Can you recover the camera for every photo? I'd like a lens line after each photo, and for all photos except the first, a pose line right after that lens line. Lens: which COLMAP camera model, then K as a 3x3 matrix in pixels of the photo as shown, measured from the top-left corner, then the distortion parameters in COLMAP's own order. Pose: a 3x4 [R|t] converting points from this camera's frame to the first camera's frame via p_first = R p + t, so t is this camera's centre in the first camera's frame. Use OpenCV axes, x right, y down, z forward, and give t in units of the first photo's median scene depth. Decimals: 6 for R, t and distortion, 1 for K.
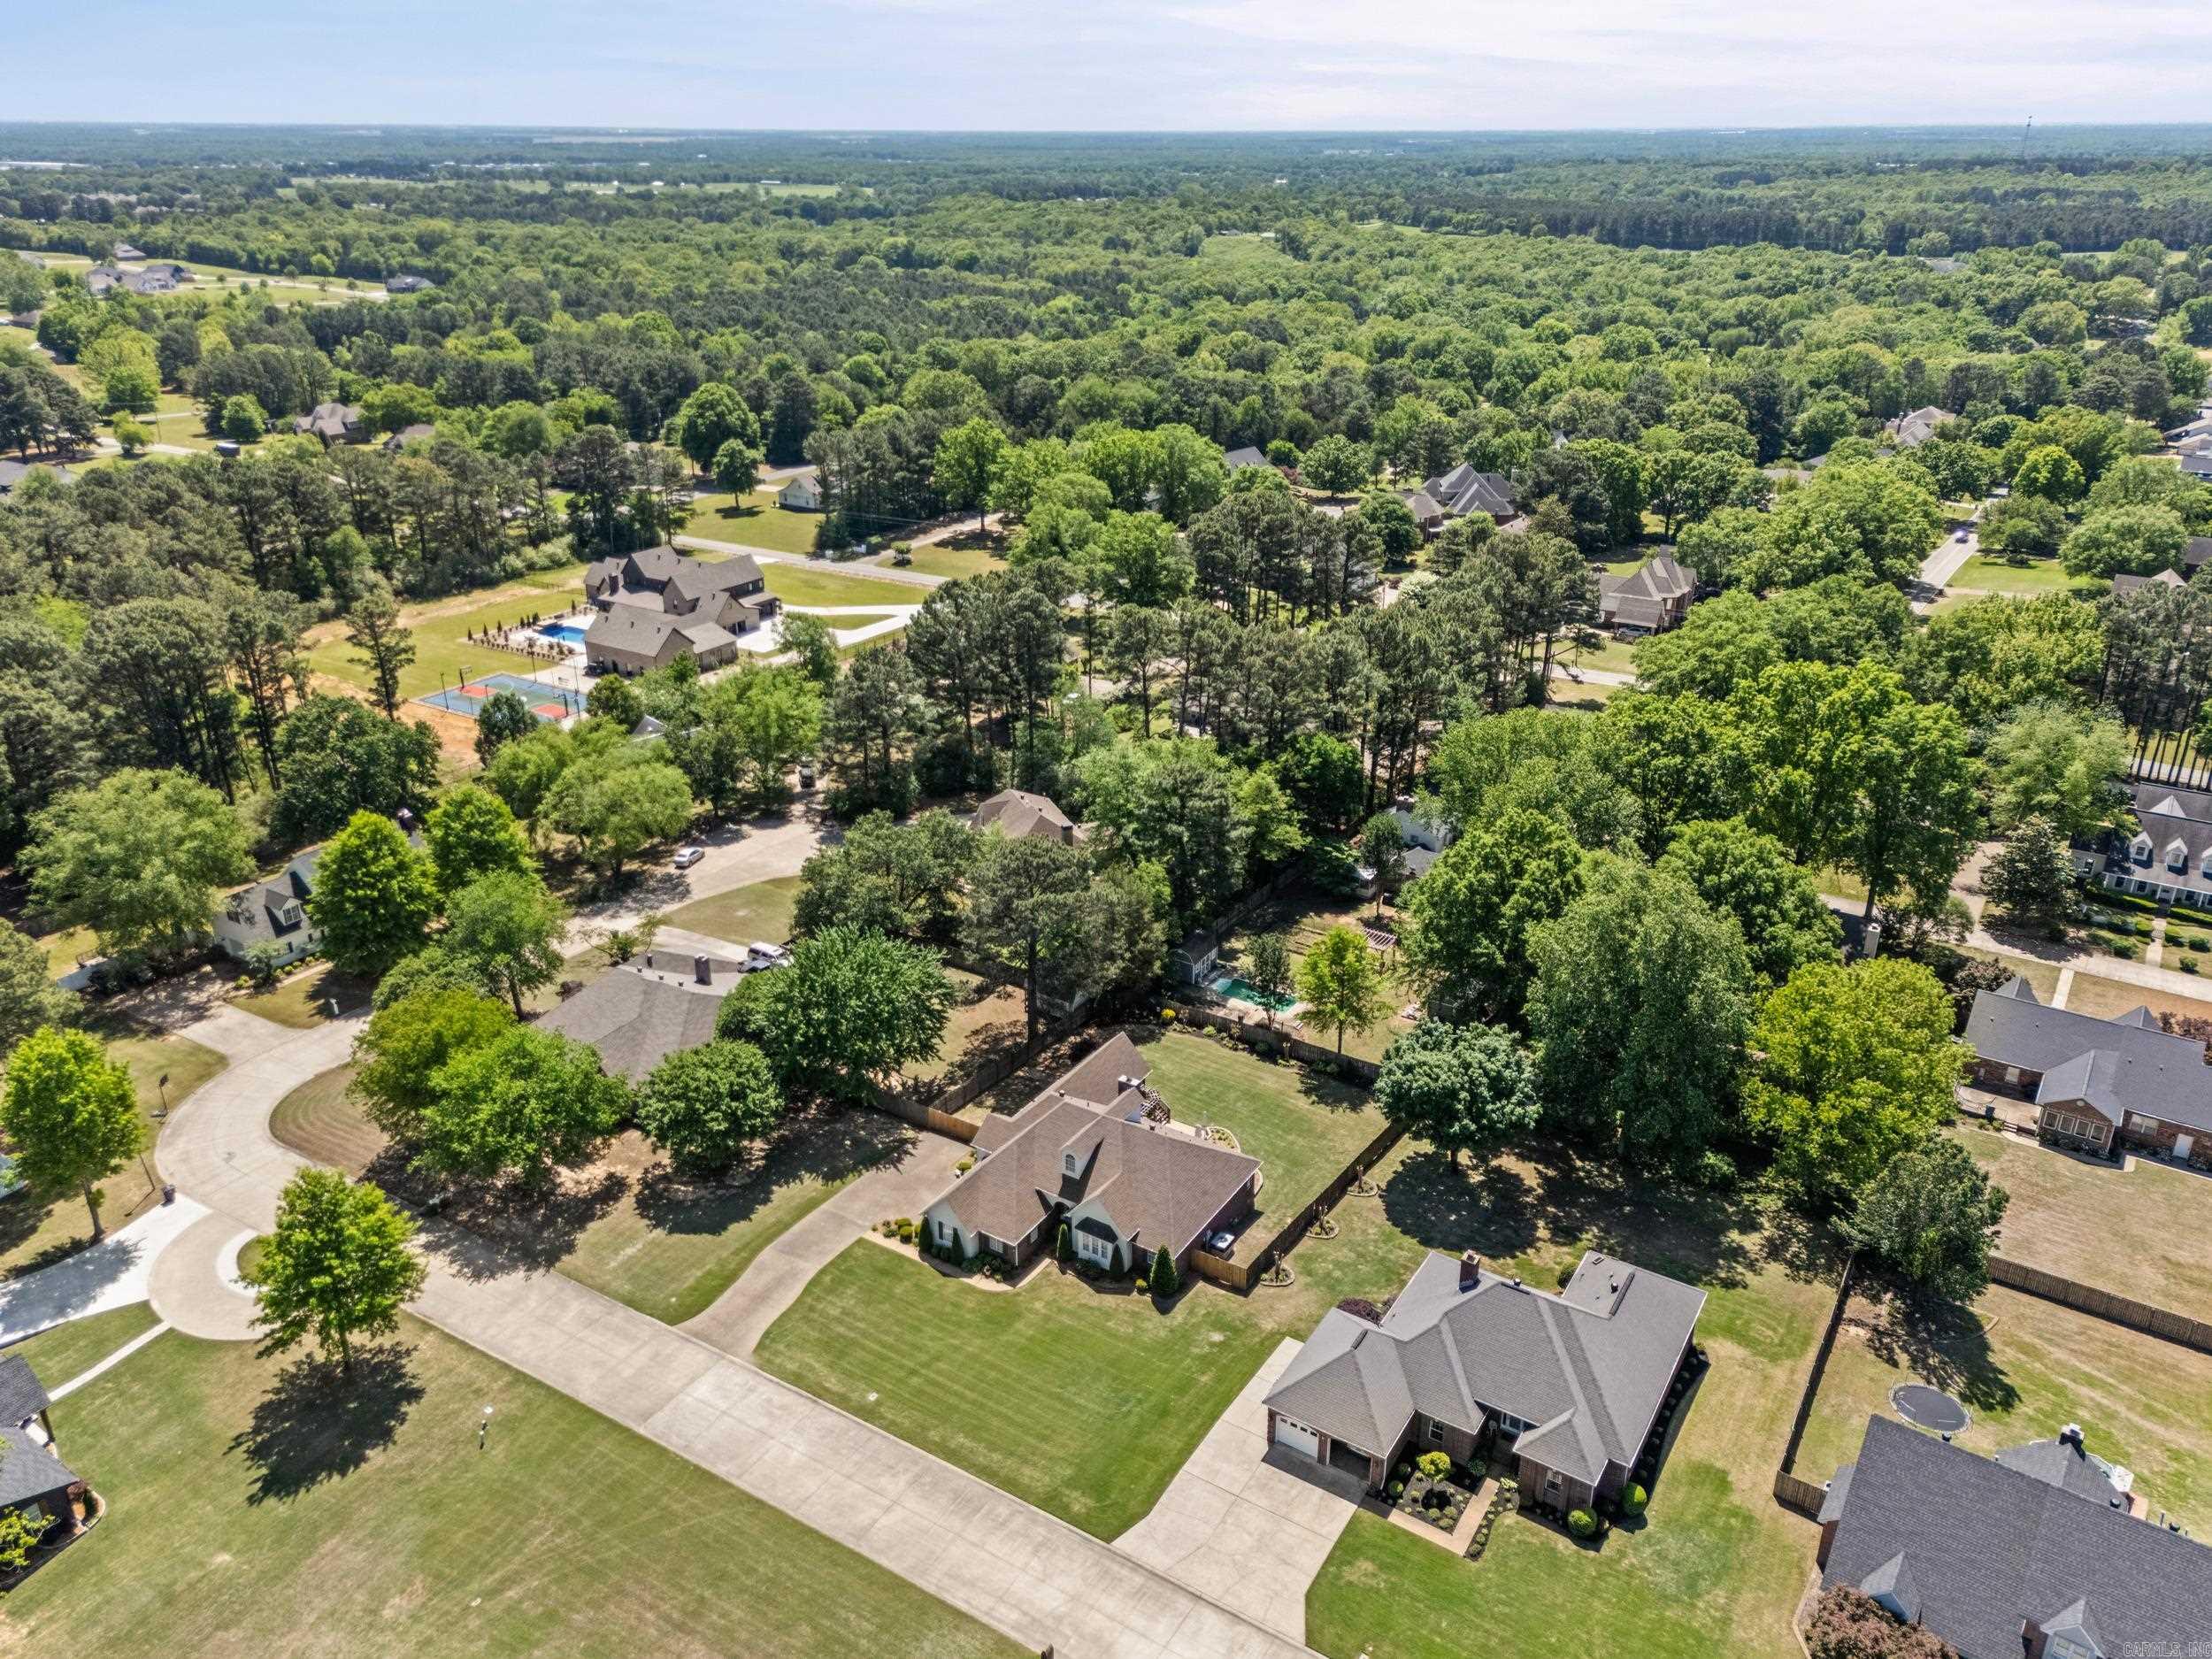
lens RADIAL K [[1600.4, 0, 1112.3], [0, 1600.4, 869.5], [0, 0, 1]] dist [0.085507, -0.056541]
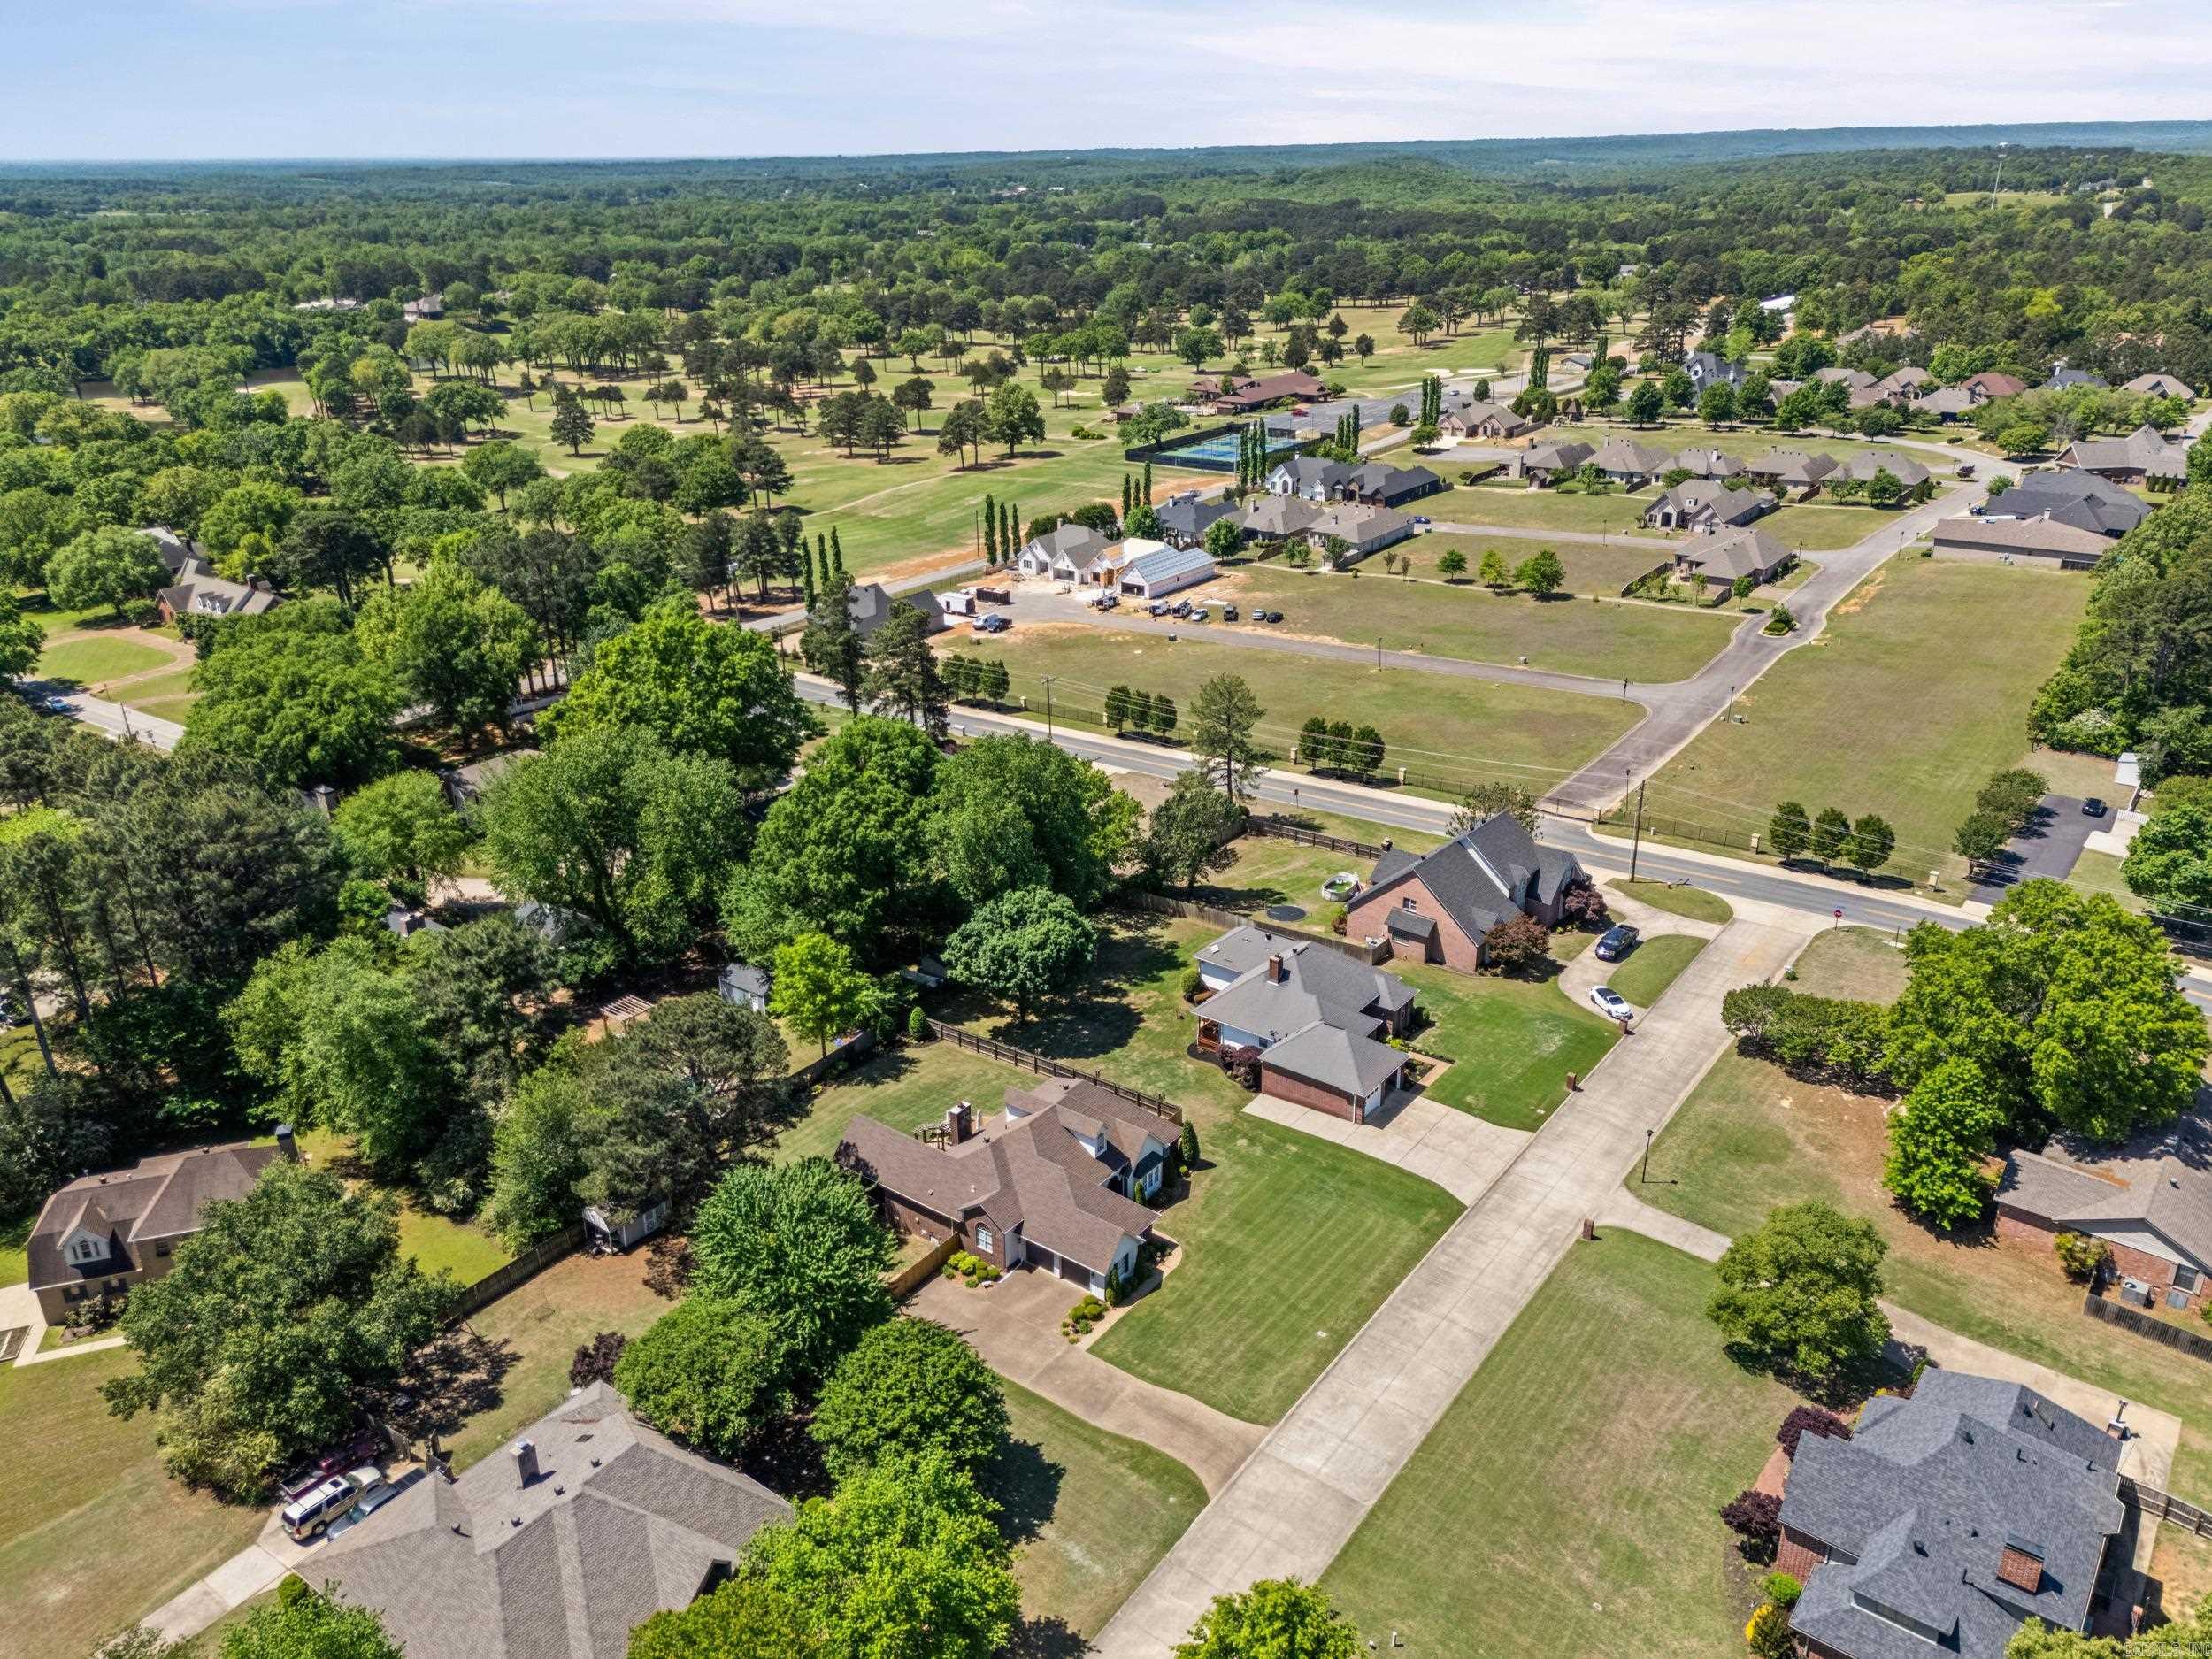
lens RADIAL K [[1600.4, 0, 1112.3], [0, 1600.4, 869.5], [0, 0, 1]] dist [0.085507, -0.056541]
pose [[0.080862, -0.415462, 0.906009, -0.998464], [0.431514, 0.833976, 0.343917, -0.354666], [-0.898475, 0.363146, 0.246715, 0.755545]]
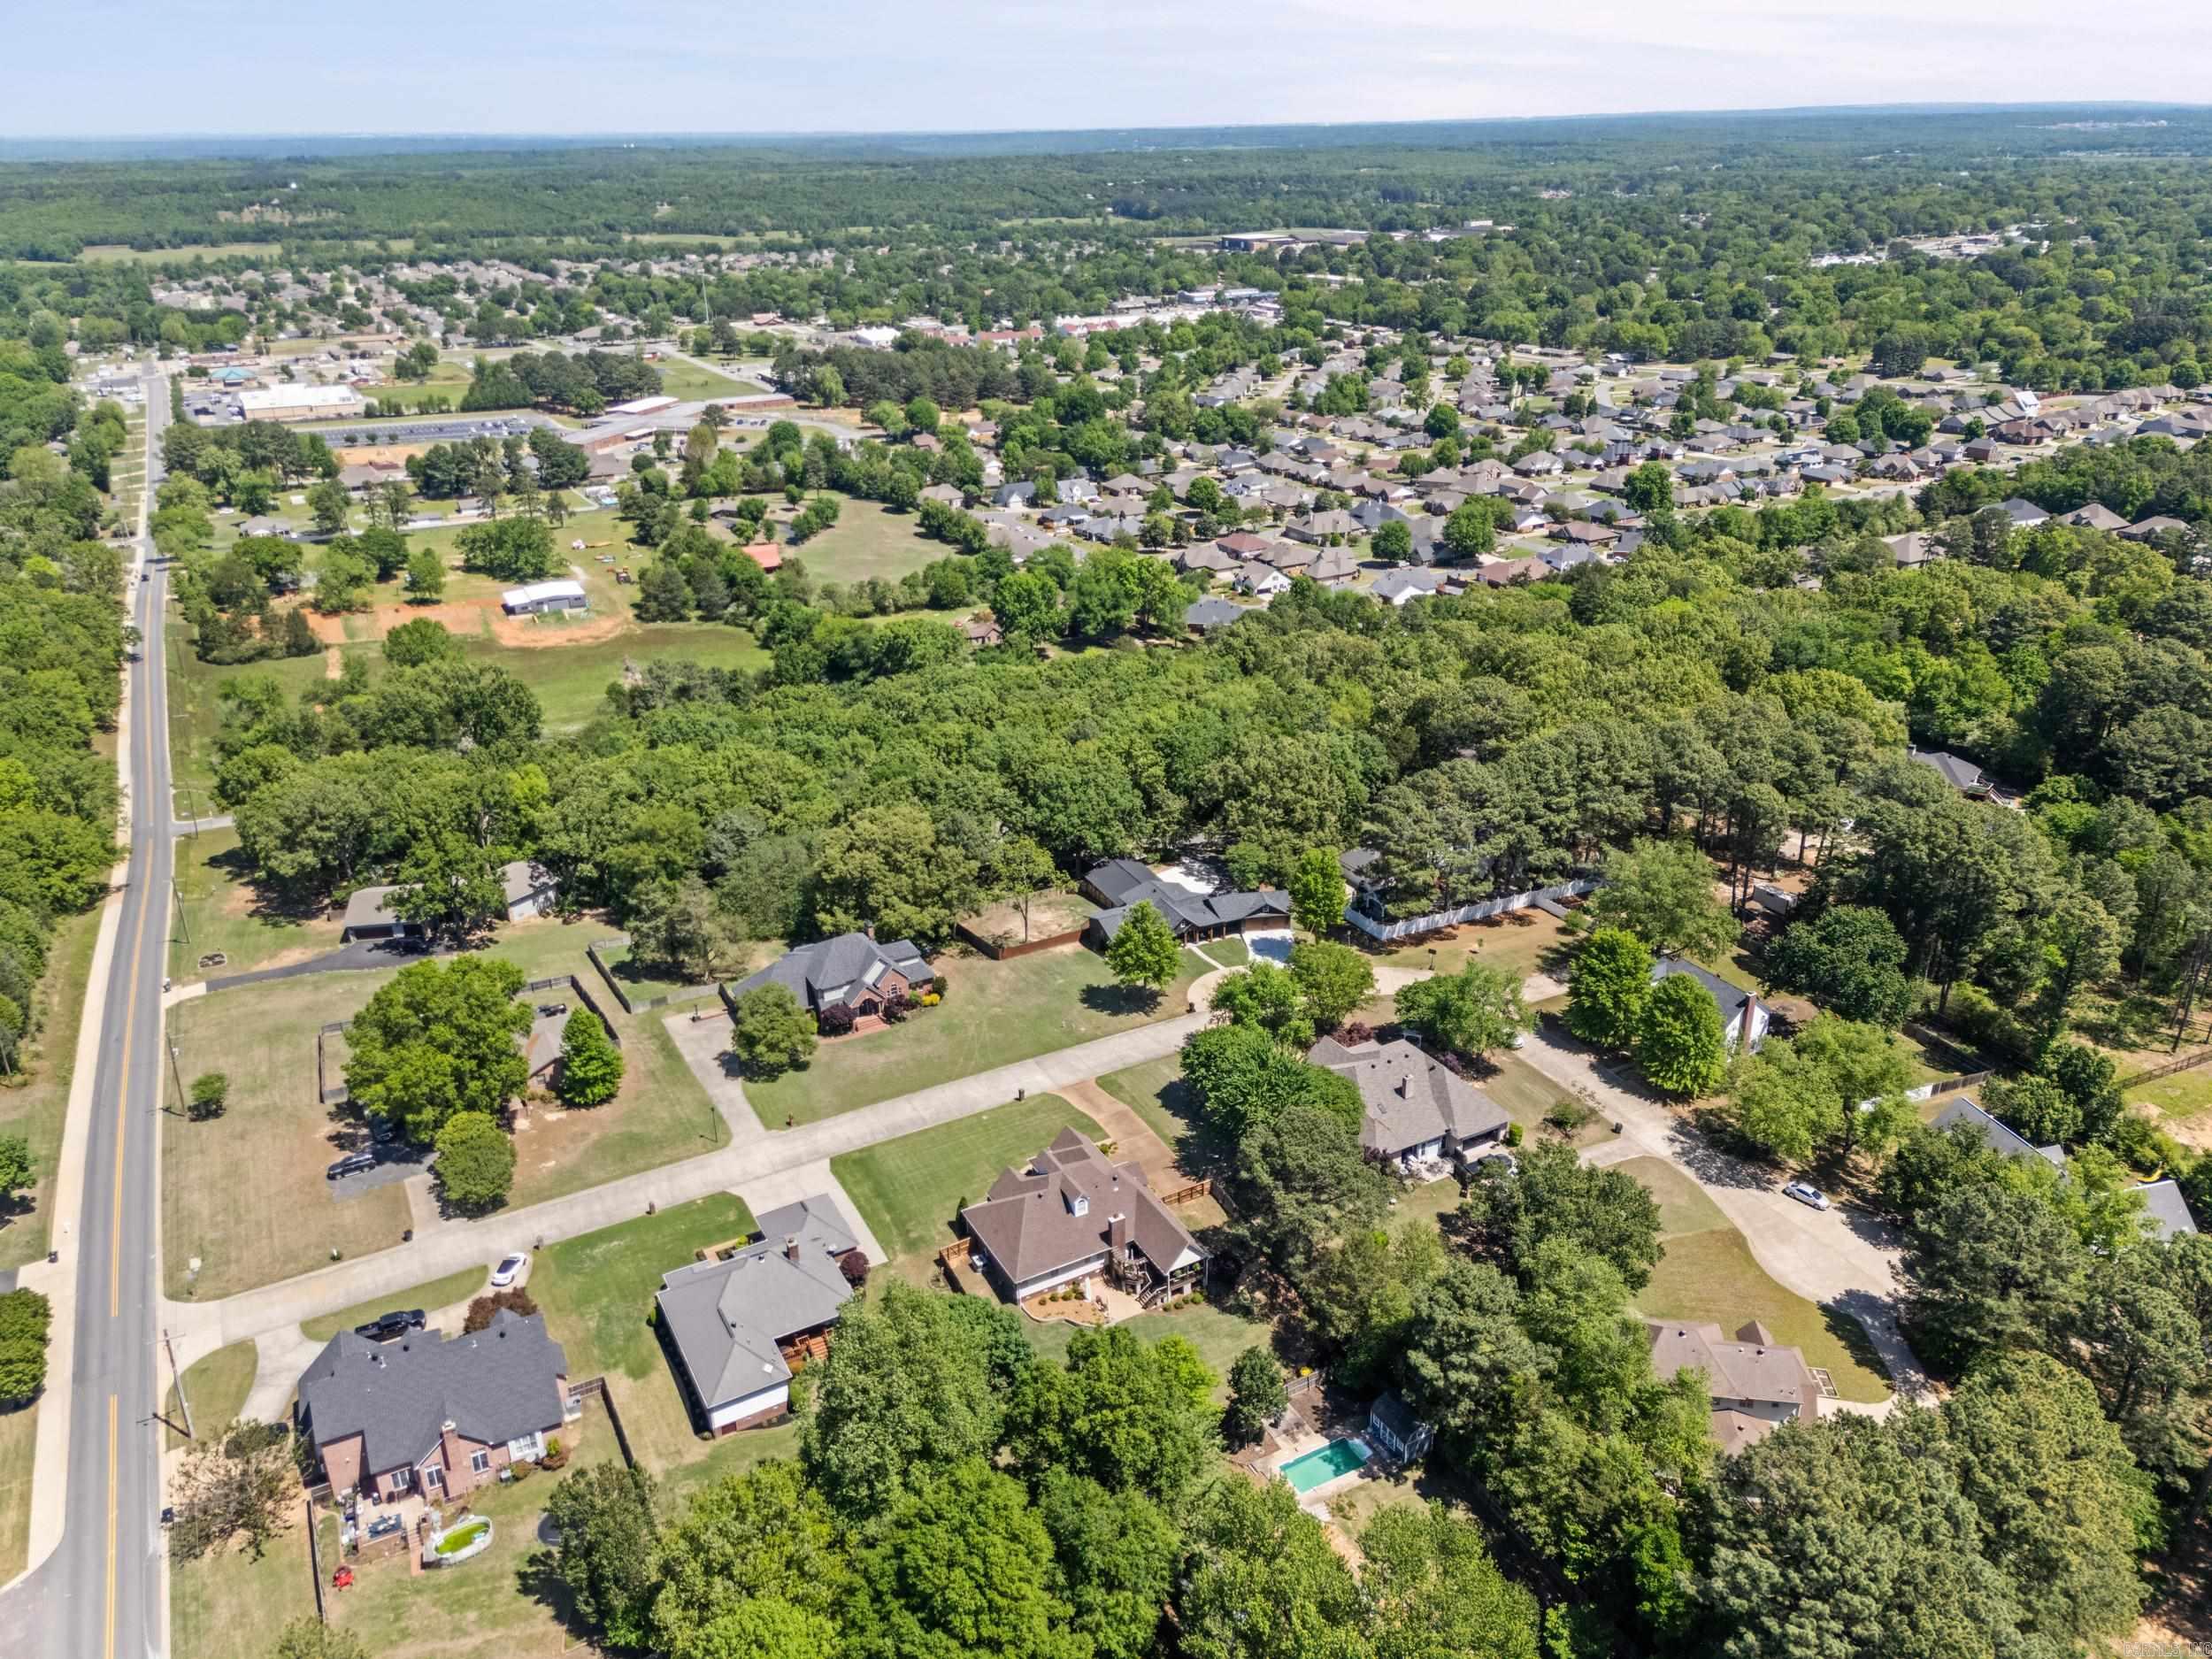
lens RADIAL K [[1600.4, 0, 1112.3], [0, 1600.4, 869.5], [0, 0, 1]] dist [0.085507, -0.056541]
pose [[-0.482708, 0.377608, -0.790193, 1.158194], [-0.357157, 0.738955, 0.571301, -1.018362], [0.799645, 0.557995, -0.221834, 1.380241]]
